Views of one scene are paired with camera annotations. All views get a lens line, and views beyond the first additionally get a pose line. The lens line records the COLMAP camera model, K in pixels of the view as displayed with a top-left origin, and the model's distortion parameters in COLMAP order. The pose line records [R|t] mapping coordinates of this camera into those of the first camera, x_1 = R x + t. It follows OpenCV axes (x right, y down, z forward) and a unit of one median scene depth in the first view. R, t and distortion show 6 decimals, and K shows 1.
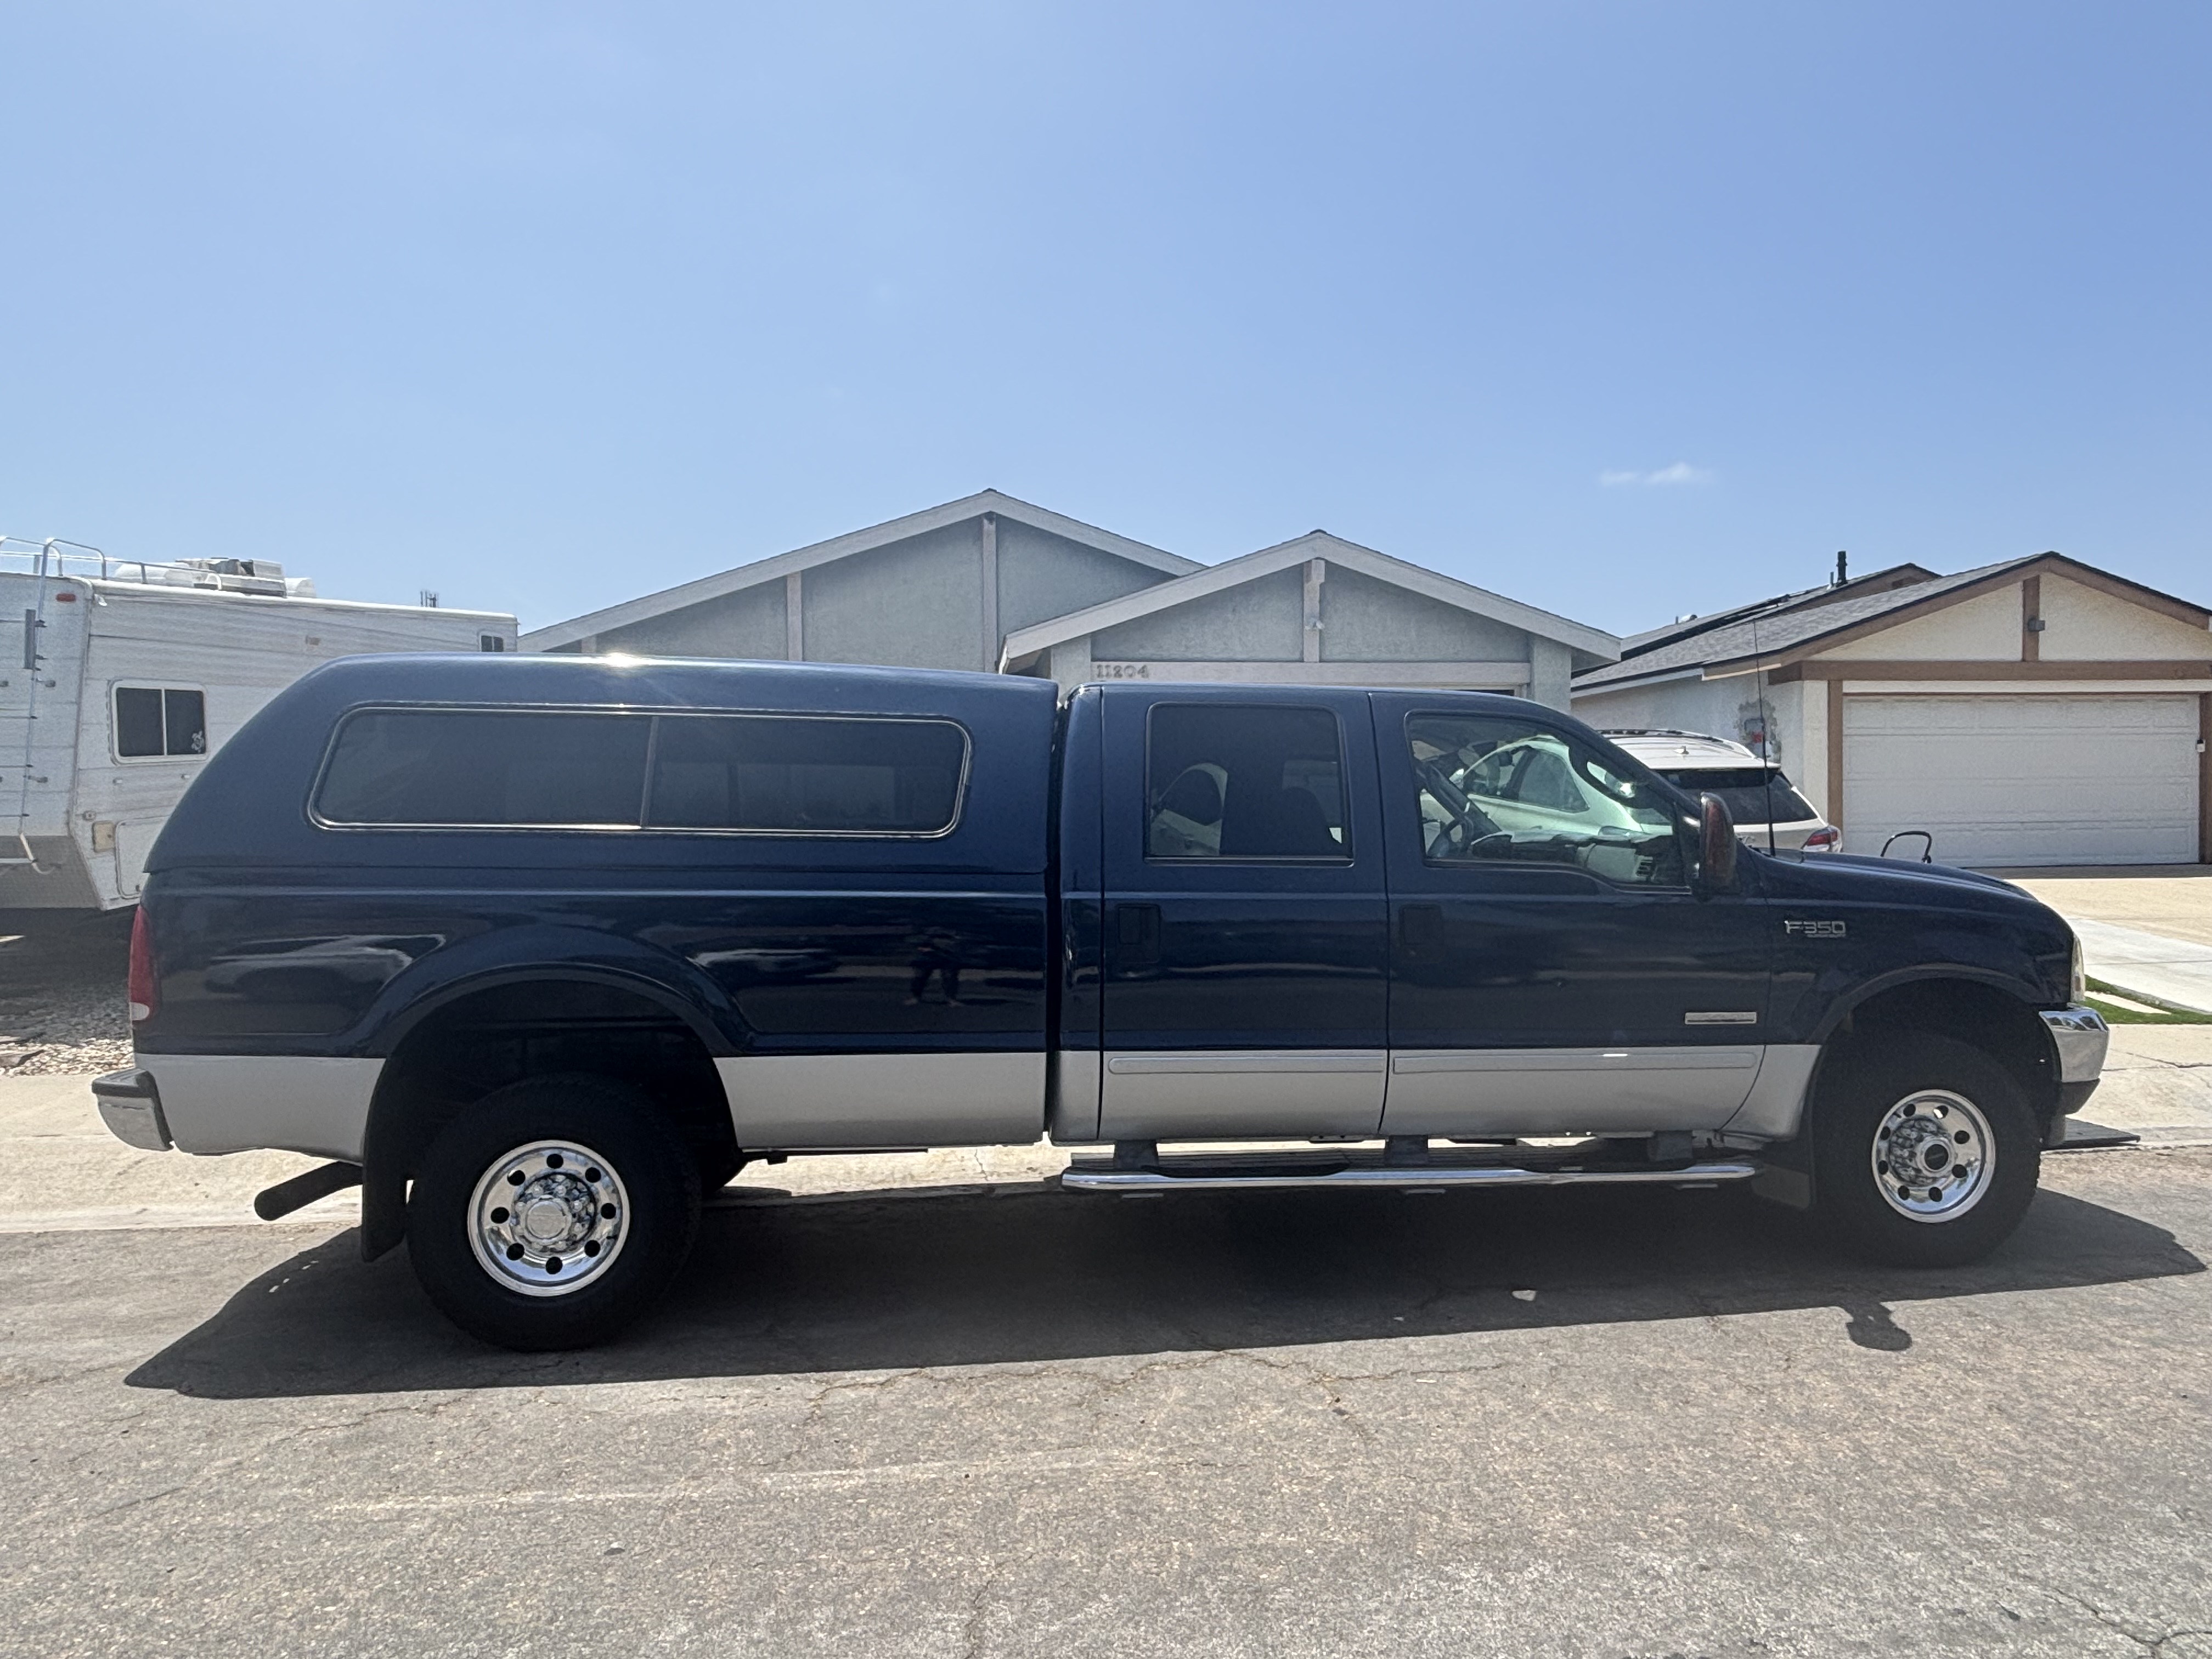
lens RADIAL K [[1307.5, 0, 1106.0], [0, 1307.5, 829.5], [0, 0, 1]] dist [-0.000966, -0.000229]
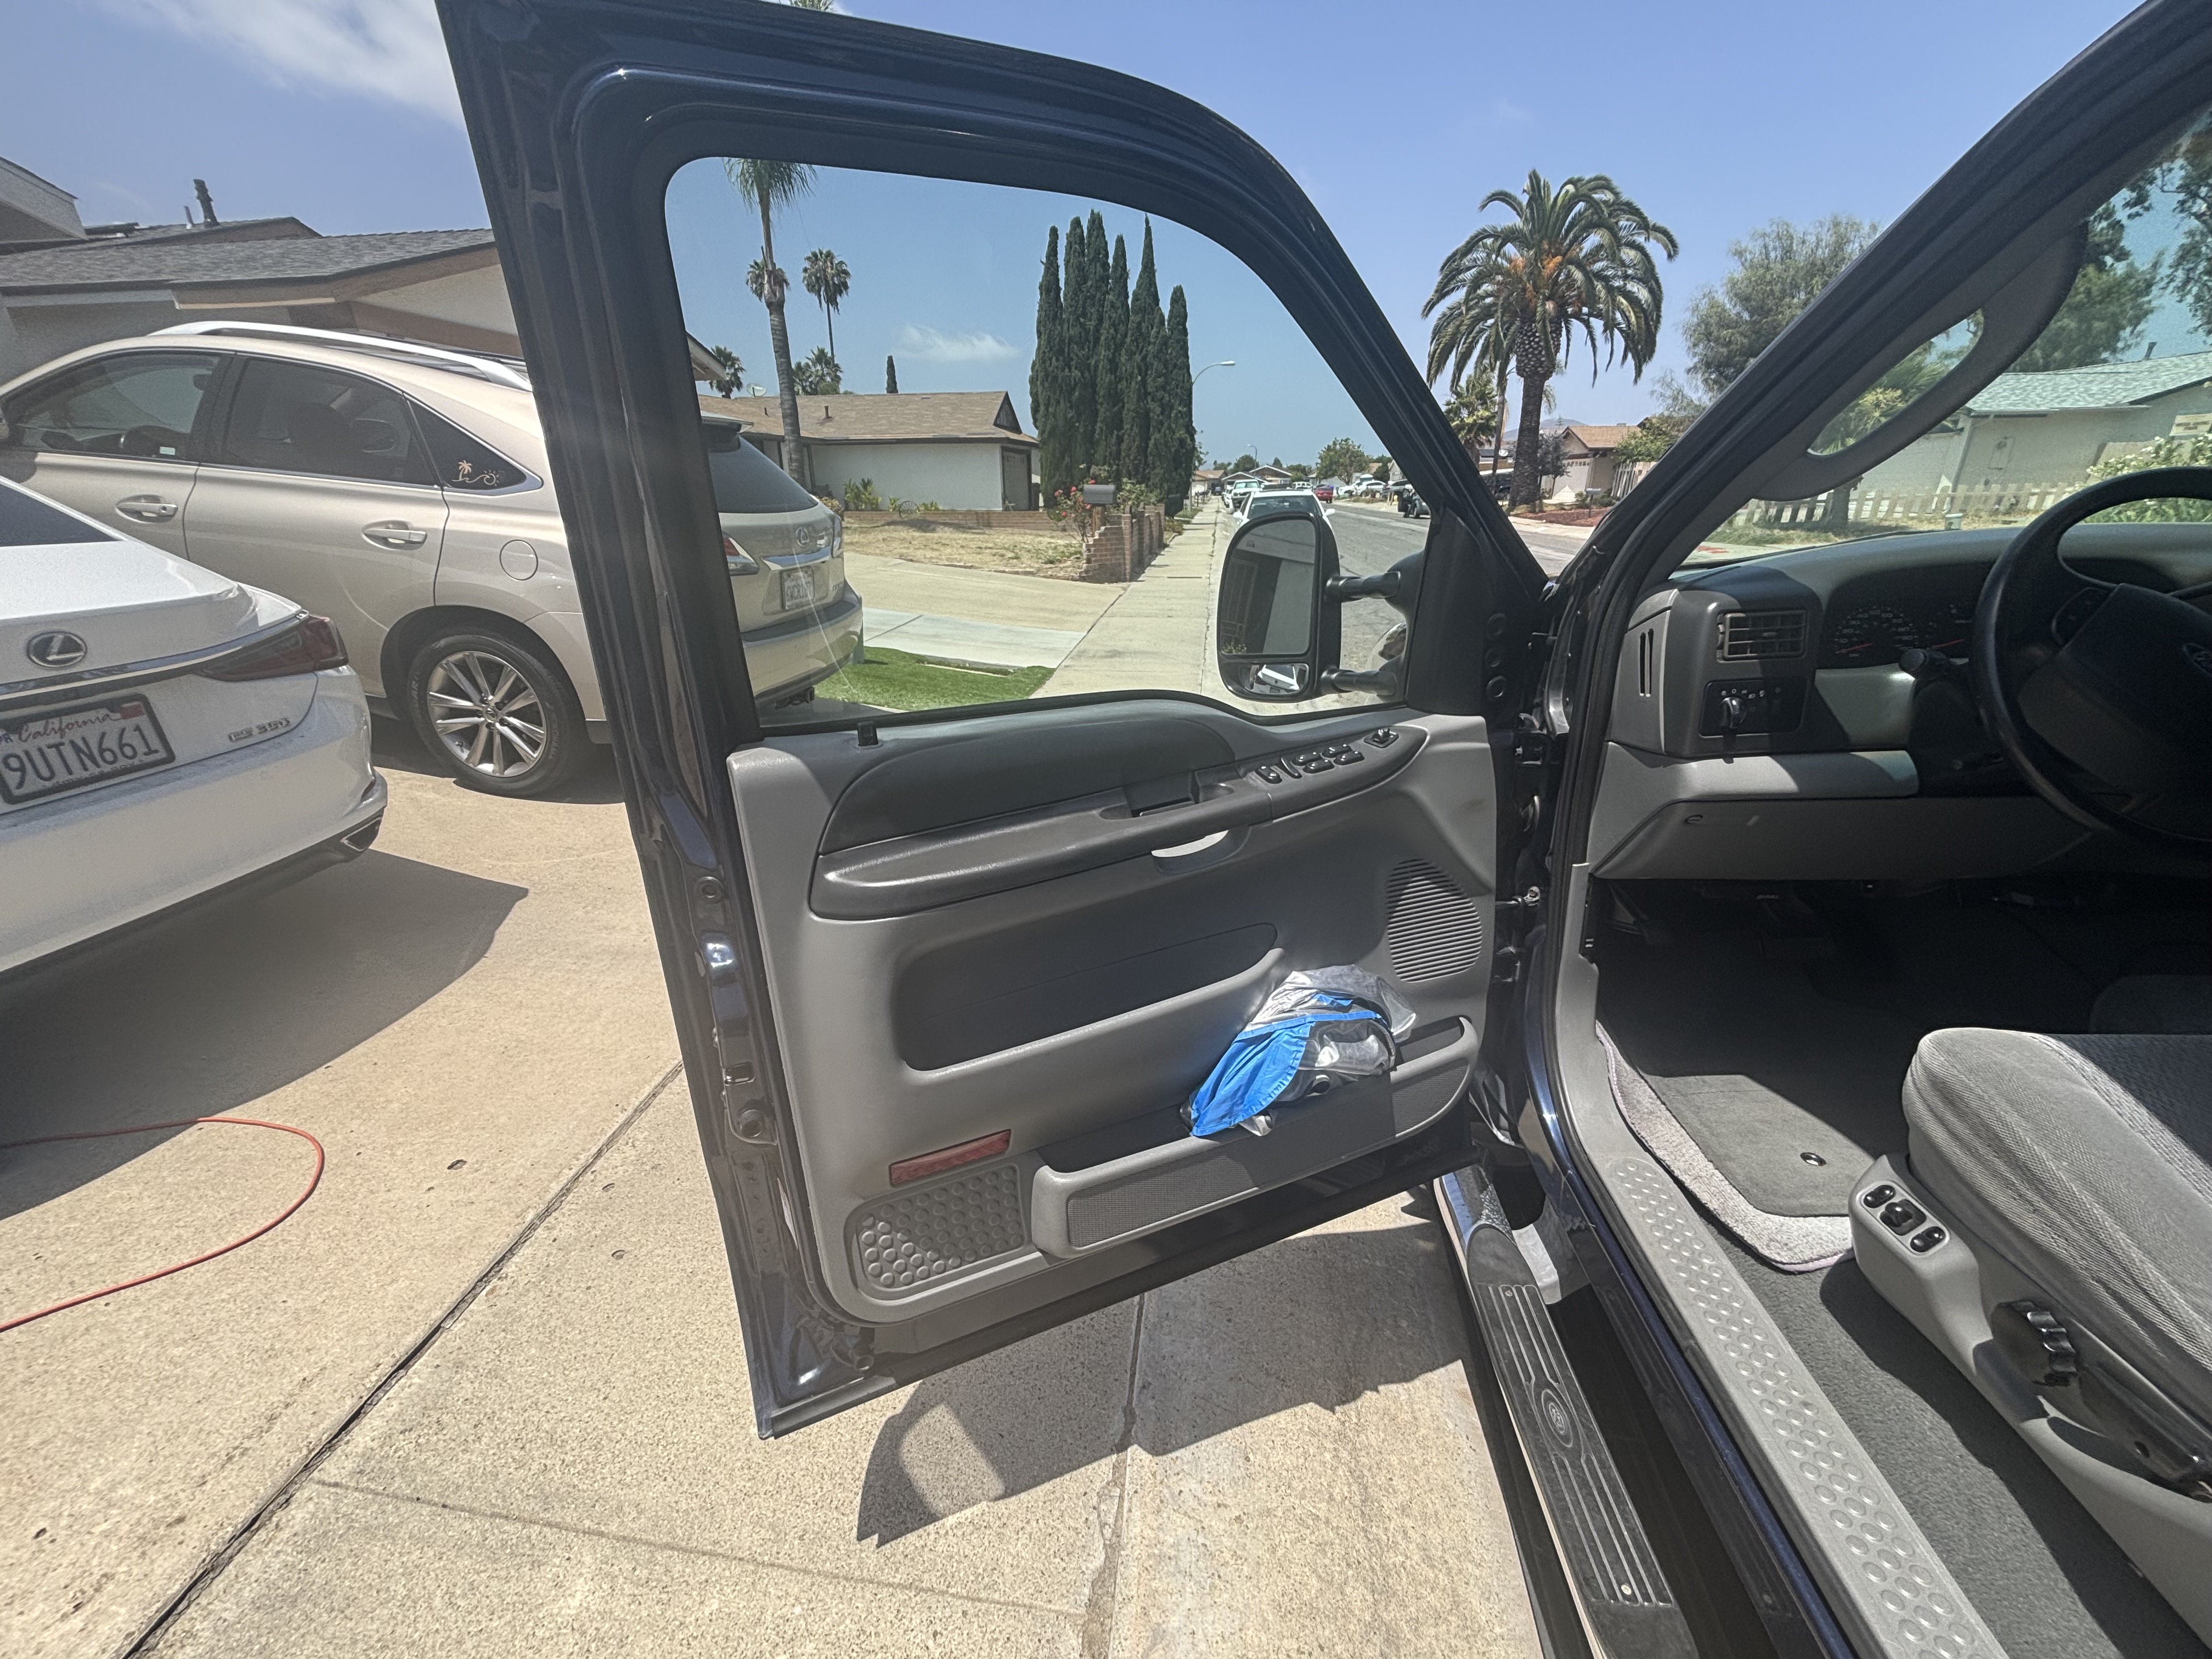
lens RADIAL K [[932.0, 0, 1106.0], [0, 932.0, 829.5], [0, 0, 1]] dist [-0.003051, 0.003650]
pose [[0.246726, -0.329017, 0.911523, 0.017577], [0.024012, 0.942388, 0.333658, -0.003182], [-0.968788, -0.060435, 0.240412, 0.354604]]
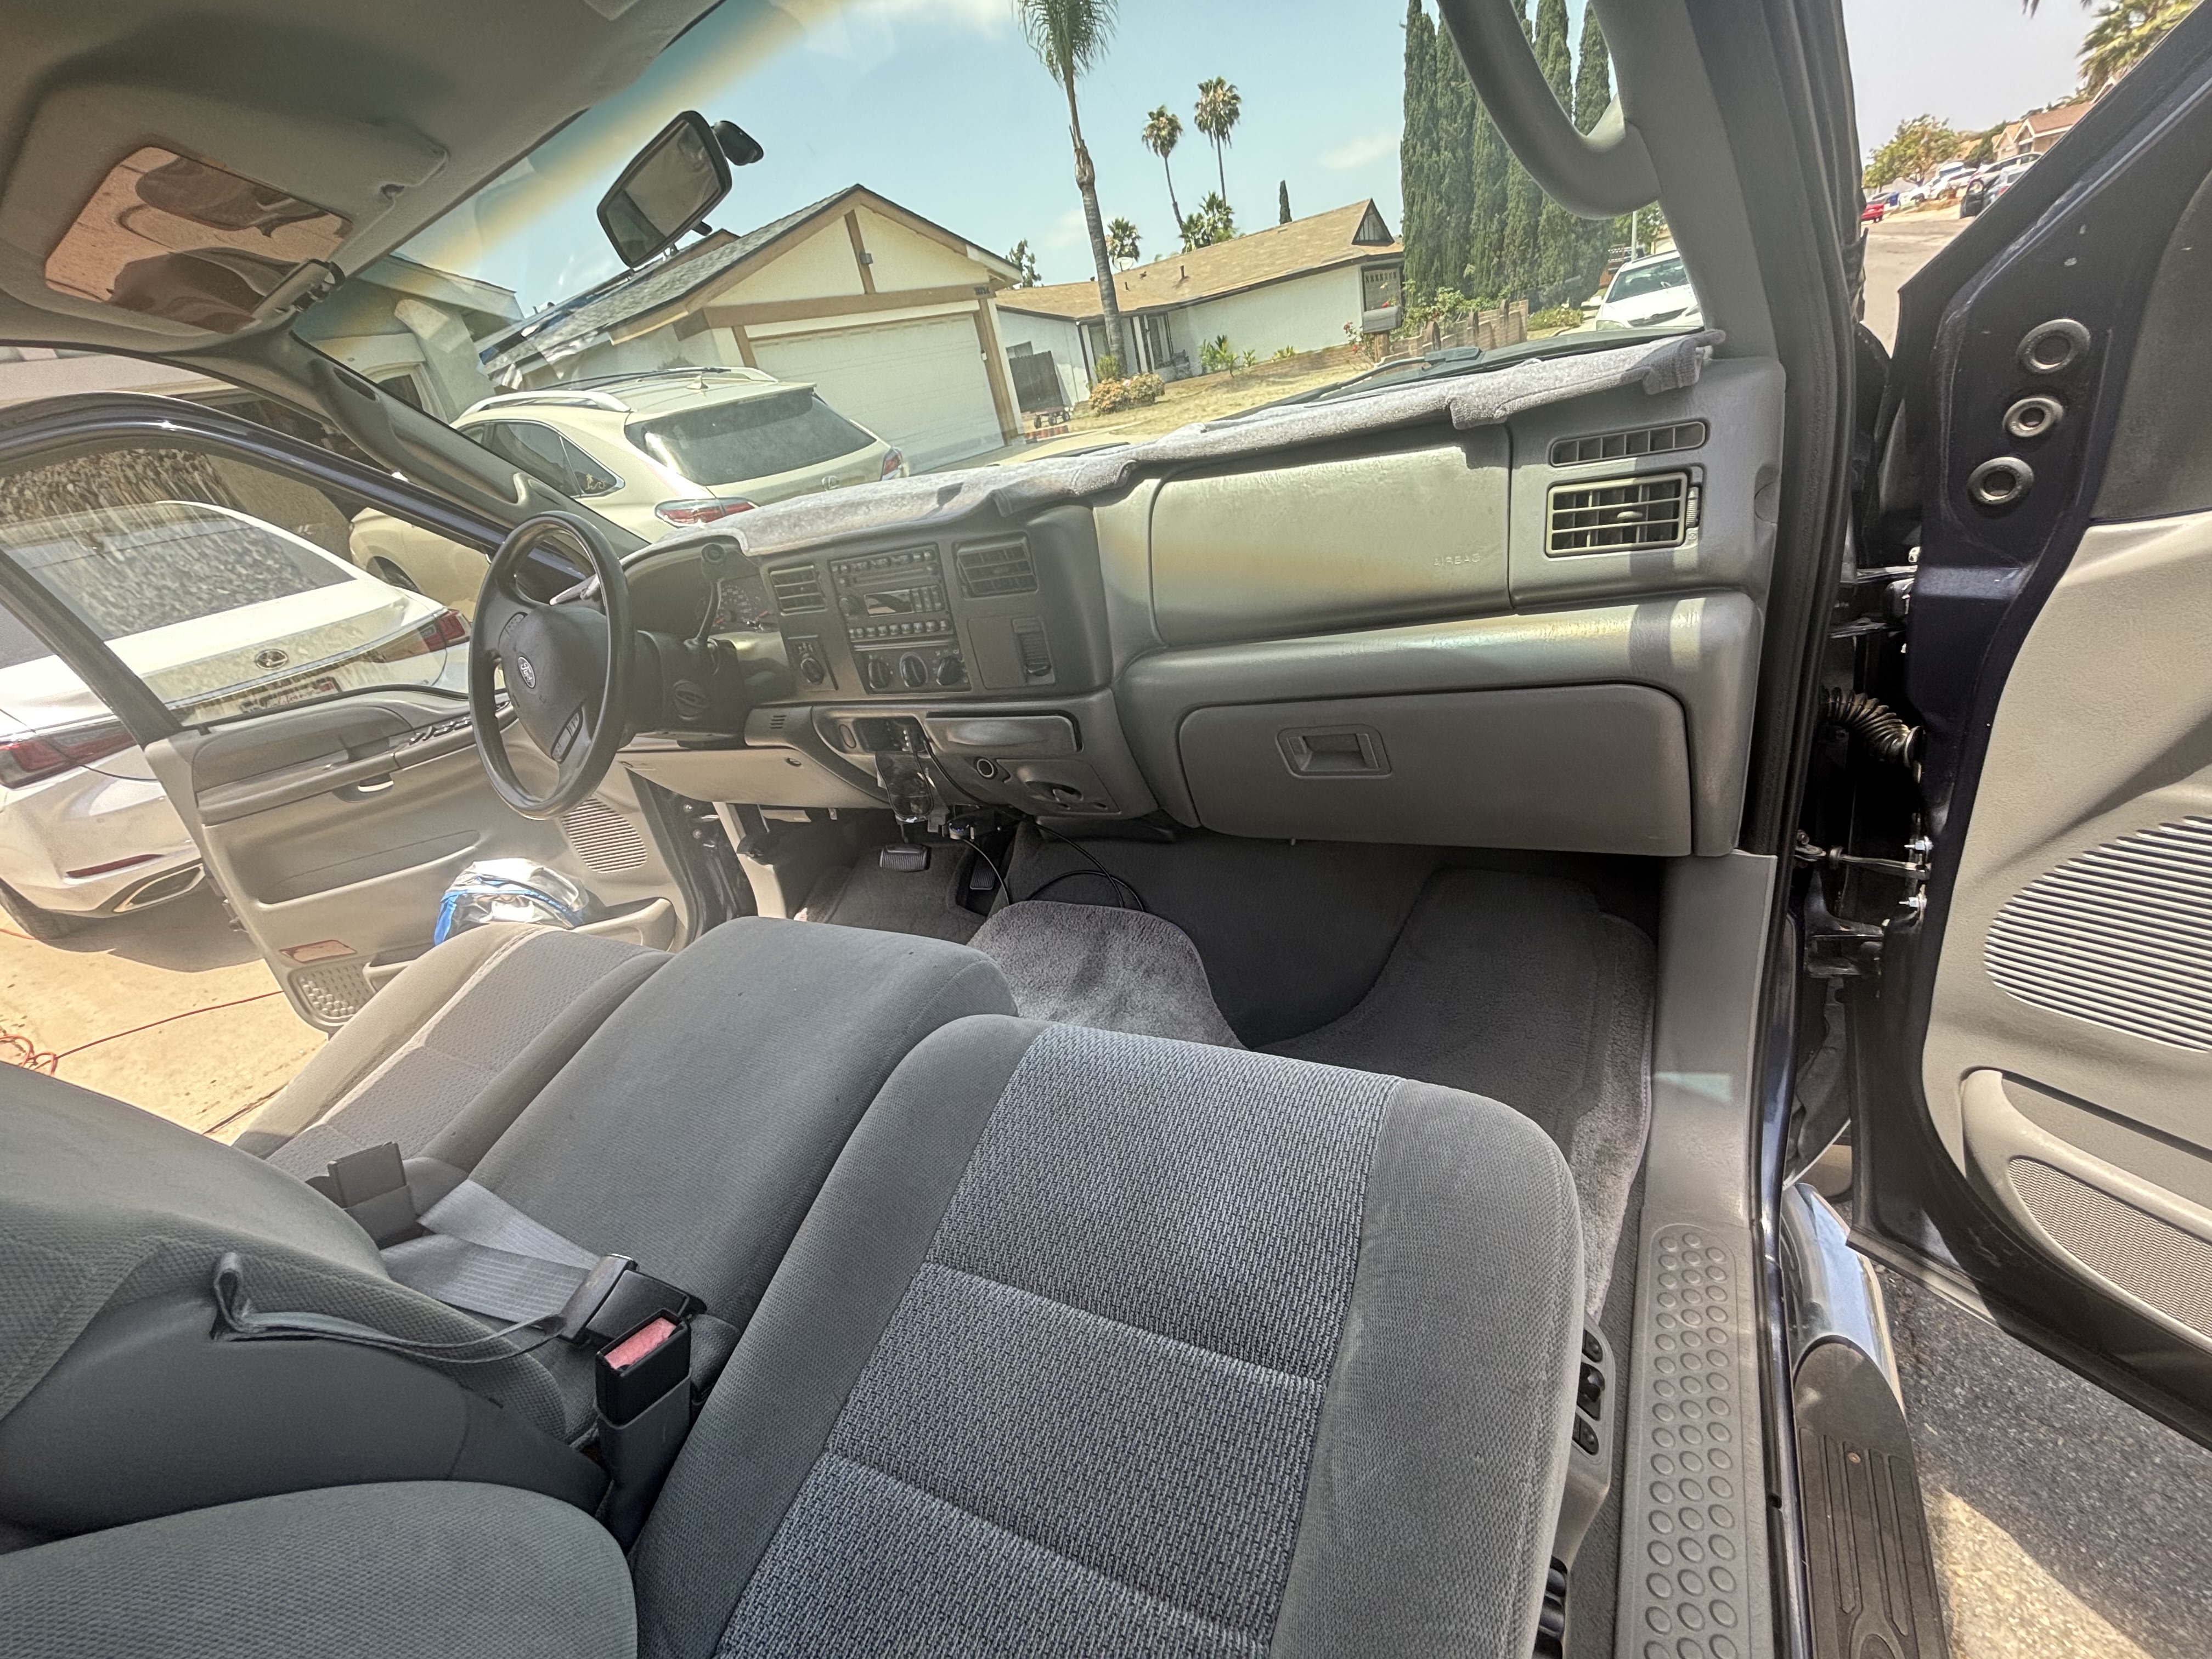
lens RADIAL K [[932.0, 0, 1106.0], [0, 932.0, 829.5], [0, 0, 1]] dist [-0.003051, 0.003650]
pose [[0.604894, -0.451094, 0.656215, 0.053594], [0.209892, 0.885251, 0.415061, -0.002616], [-0.768146, -0.113333, 0.630164, 0.237962]]
